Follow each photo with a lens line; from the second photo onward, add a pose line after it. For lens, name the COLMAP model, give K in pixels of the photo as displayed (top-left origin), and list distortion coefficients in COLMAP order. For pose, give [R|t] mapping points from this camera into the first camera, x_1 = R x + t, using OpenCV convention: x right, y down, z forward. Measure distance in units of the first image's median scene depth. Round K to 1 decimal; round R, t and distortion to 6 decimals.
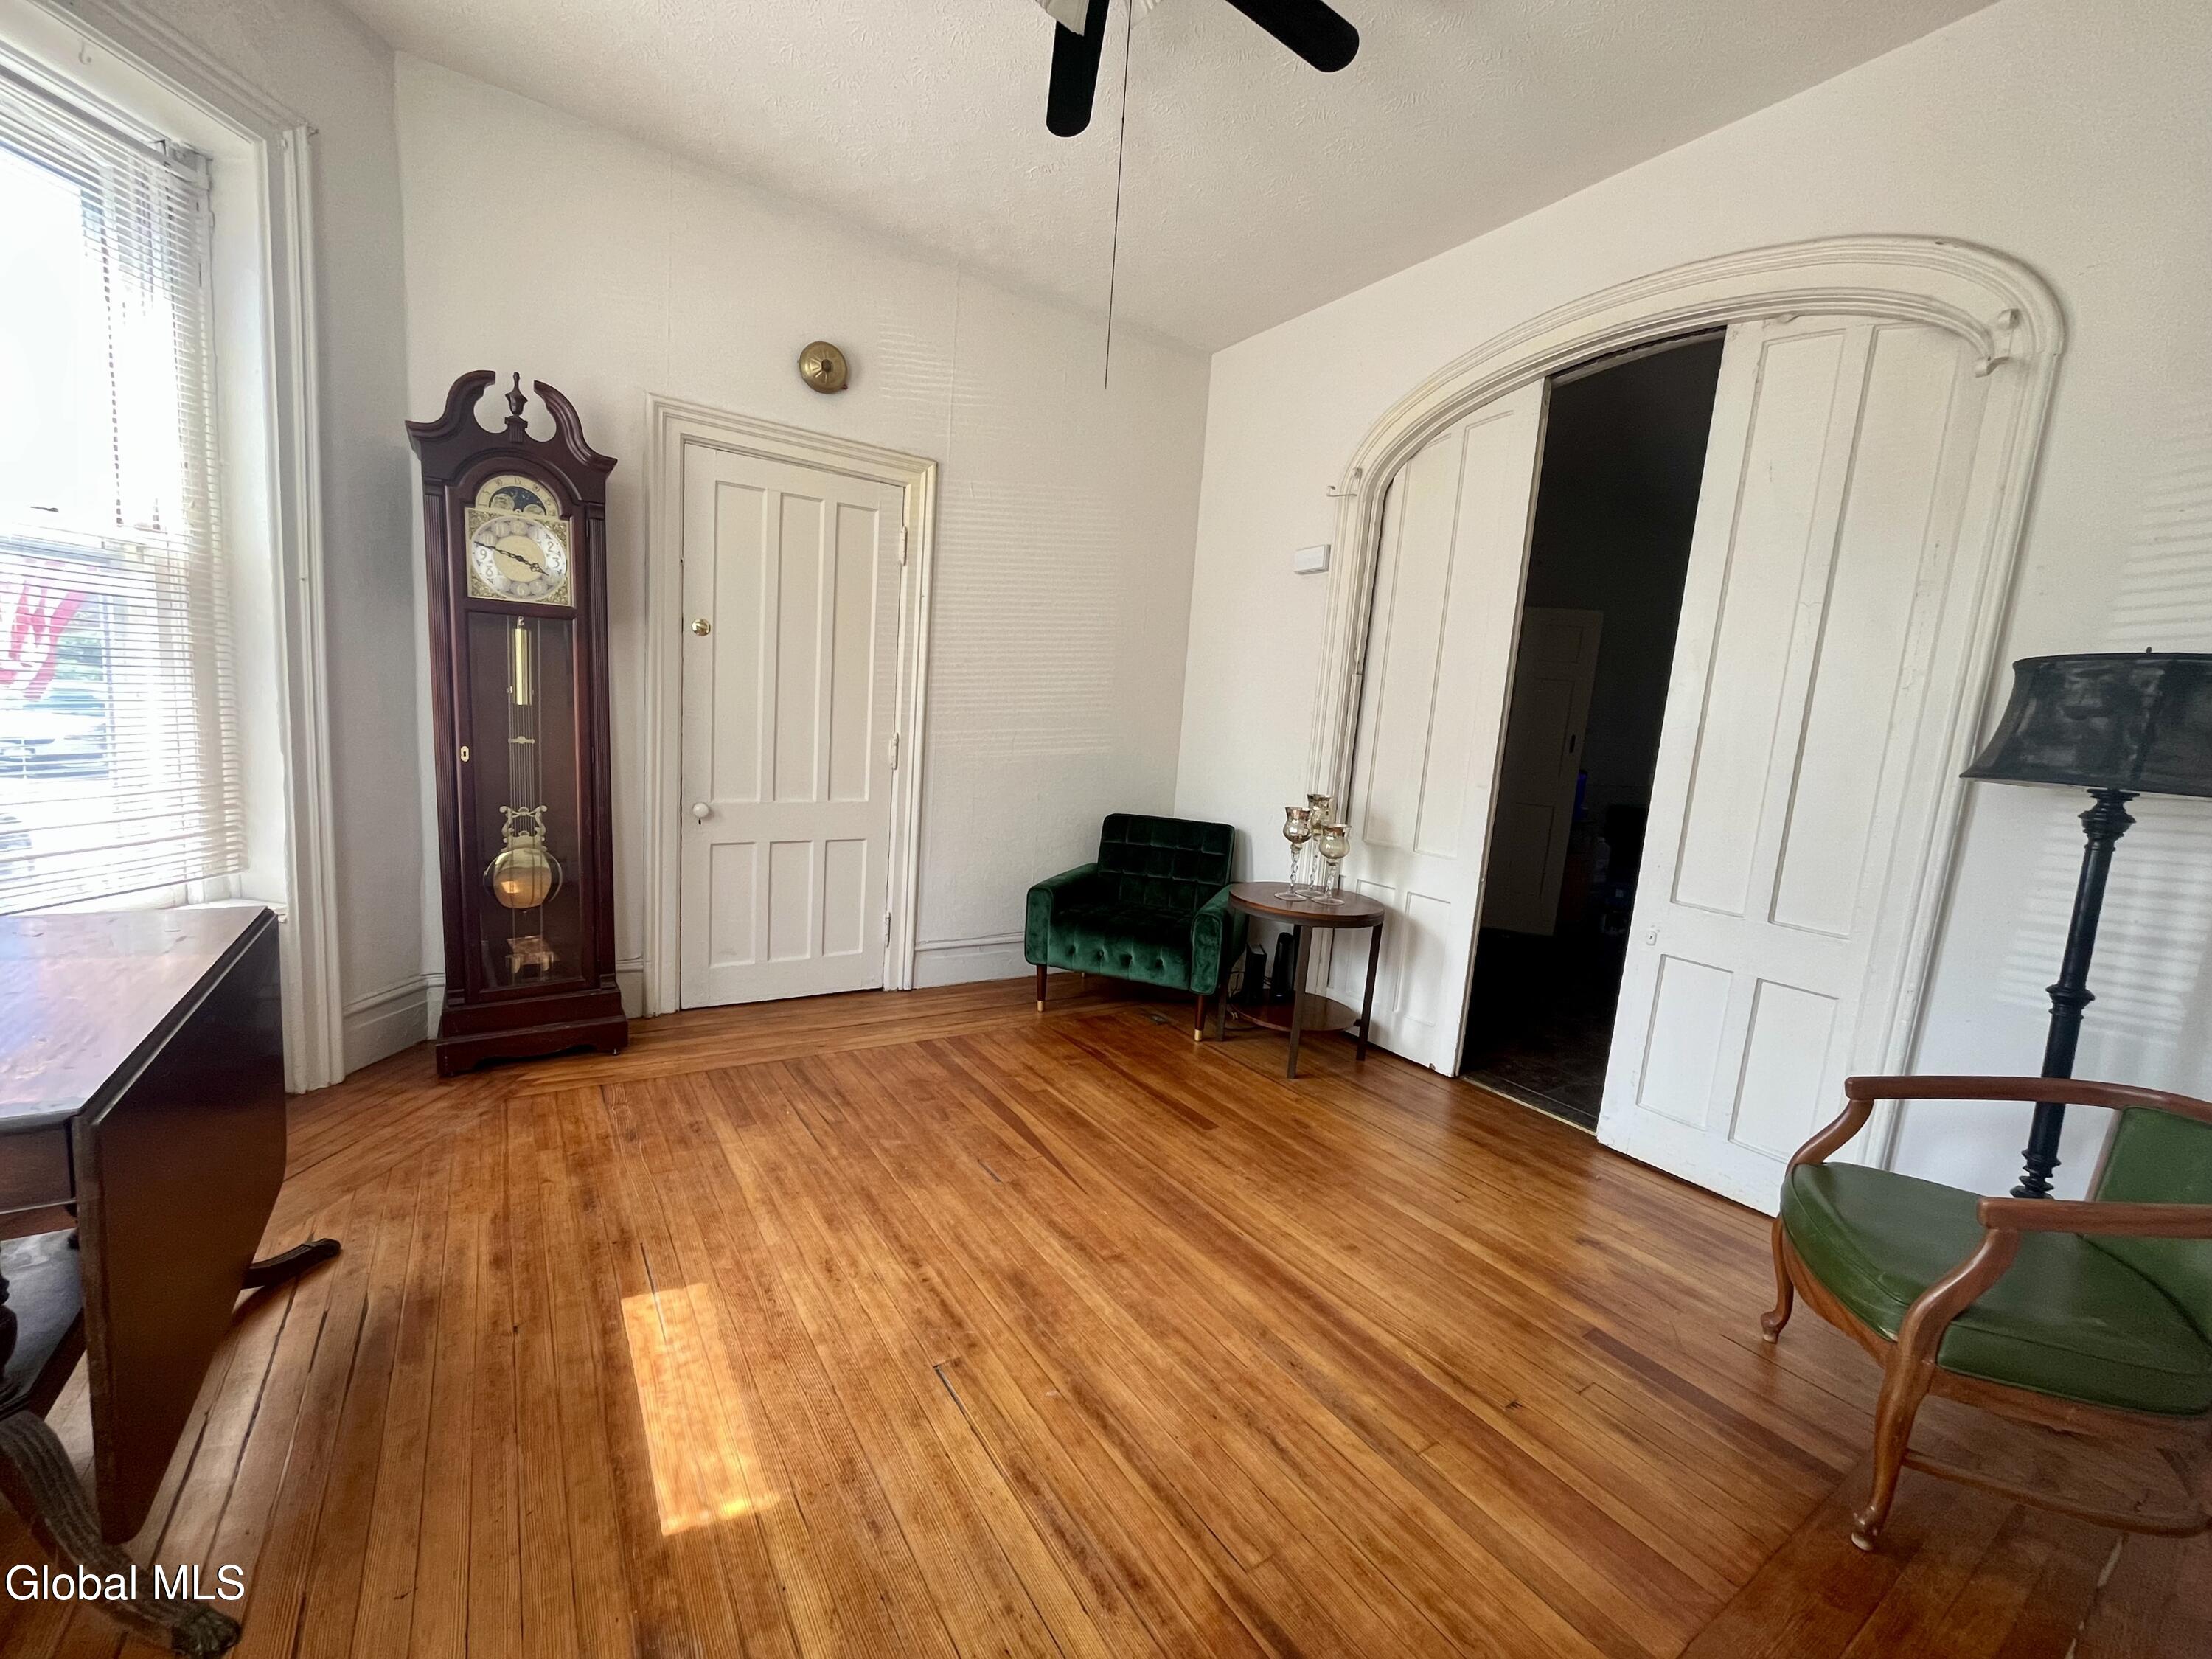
lens RADIAL K [[895.2, 0, 1106.9], [0, 895.2, 833.5], [0, 0, 1]] dist [0.001882, -0.001029]
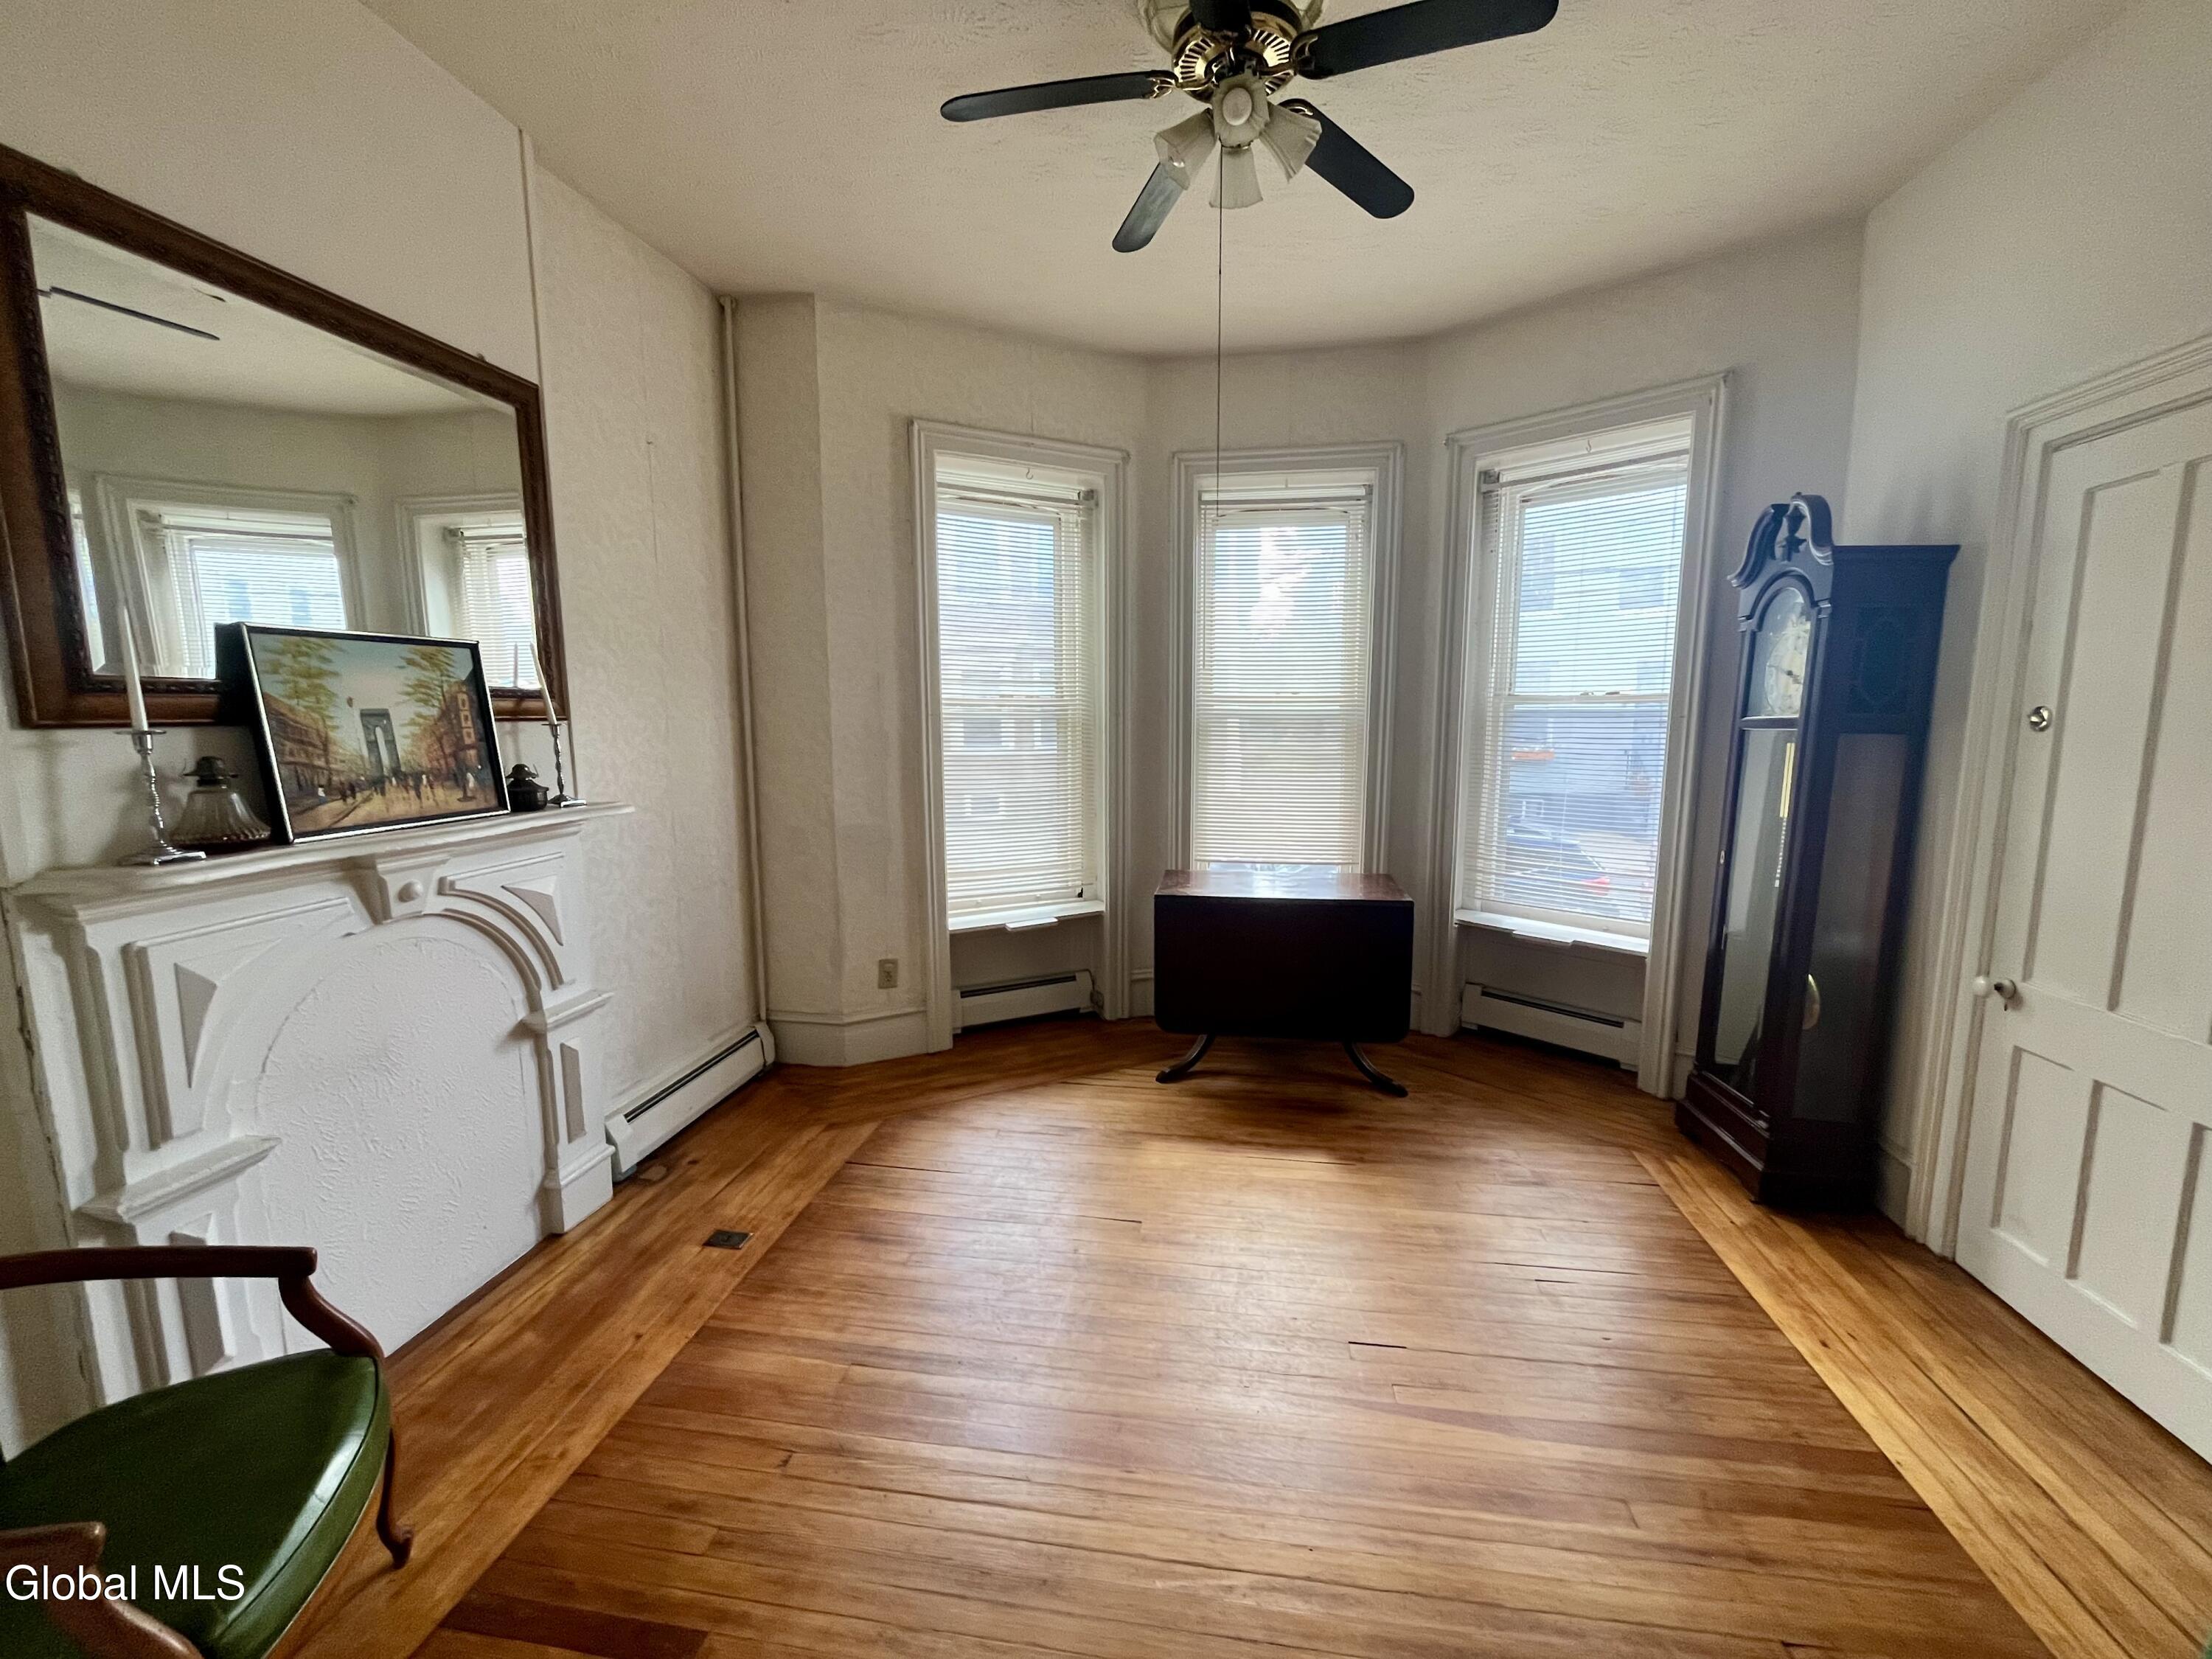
lens RADIAL K [[895.2, 0, 1101.2], [0, 895.2, 834.5], [0, 0, 1]] dist [0.001882, -0.001029]
pose [[-0.681421, 0.031308, -0.731222, 0.634980], [-0.143136, 0.974091, 0.175094, -0.206634], [0.717759, 0.223977, -0.659285, 1.204976]]
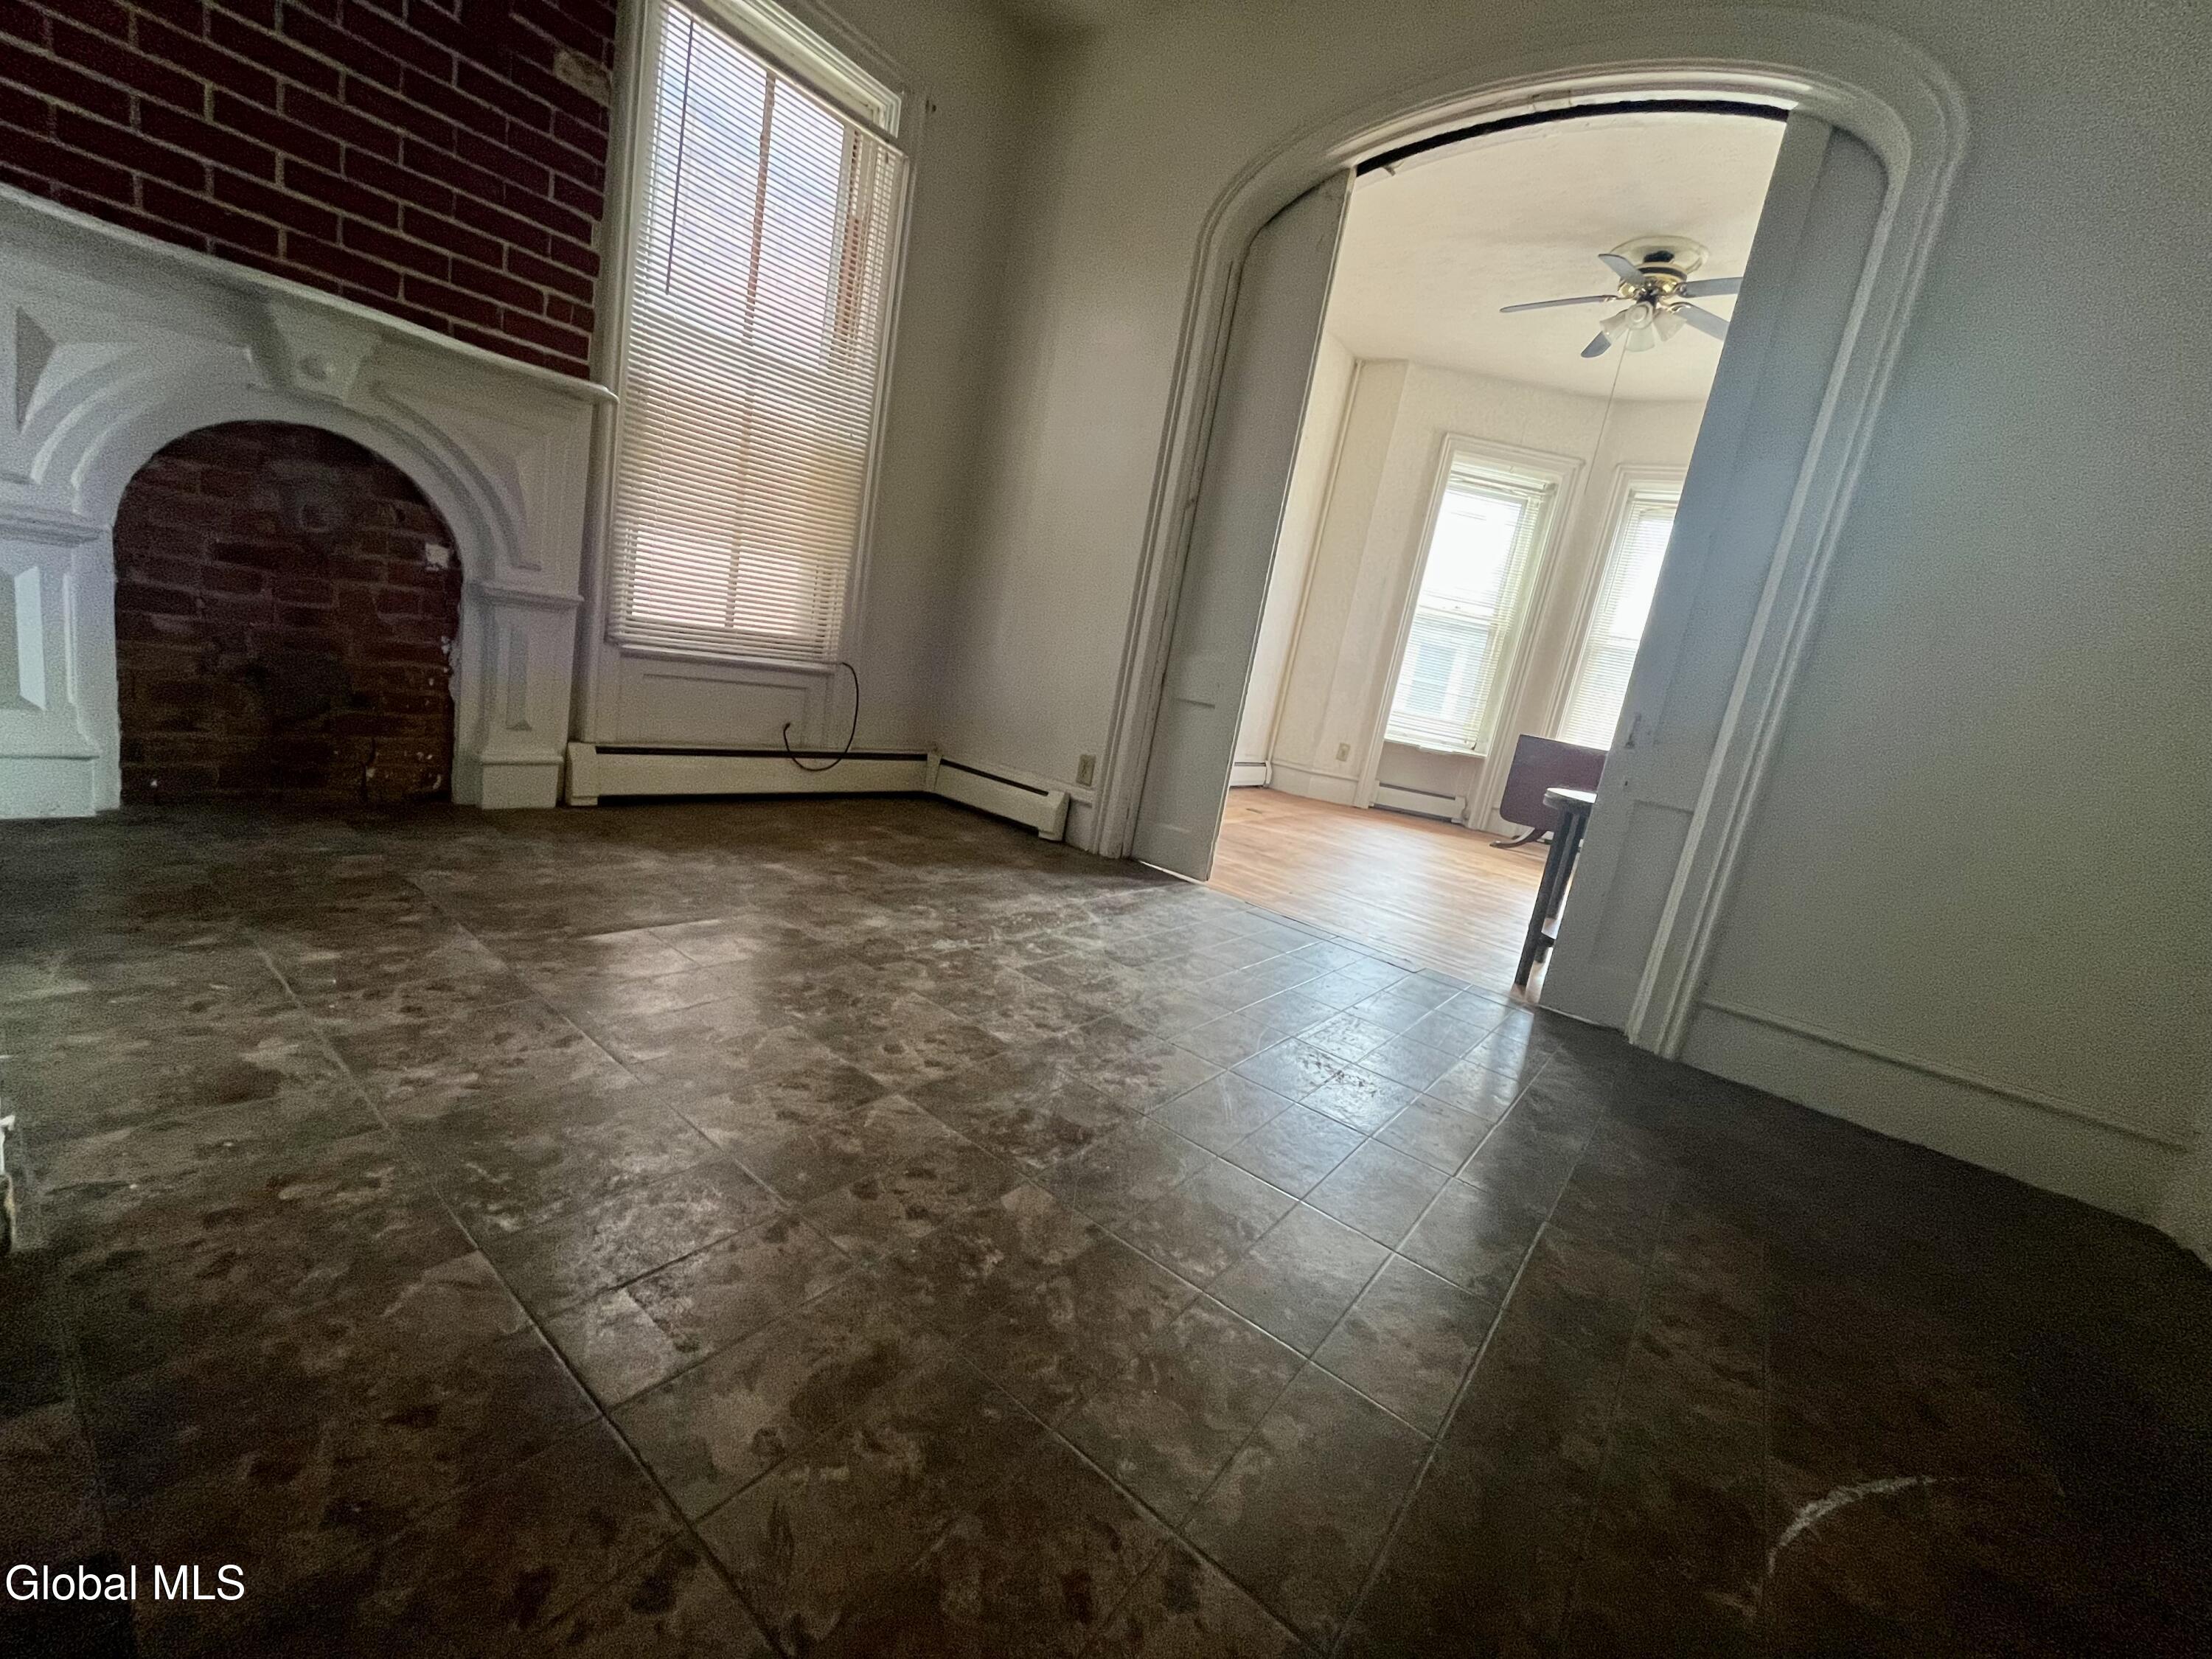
lens RADIAL K [[895.2, 0, 1105.8], [0, 895.2, 838.4], [0, 0, 1]] dist [0.001882, -0.001029]
pose [[-0.913254, -0.169332, -0.370532, 1.311174], [-0.288956, 0.910386, 0.296146, -0.014352], [0.287180, 0.377524, -0.880343, 2.157918]]
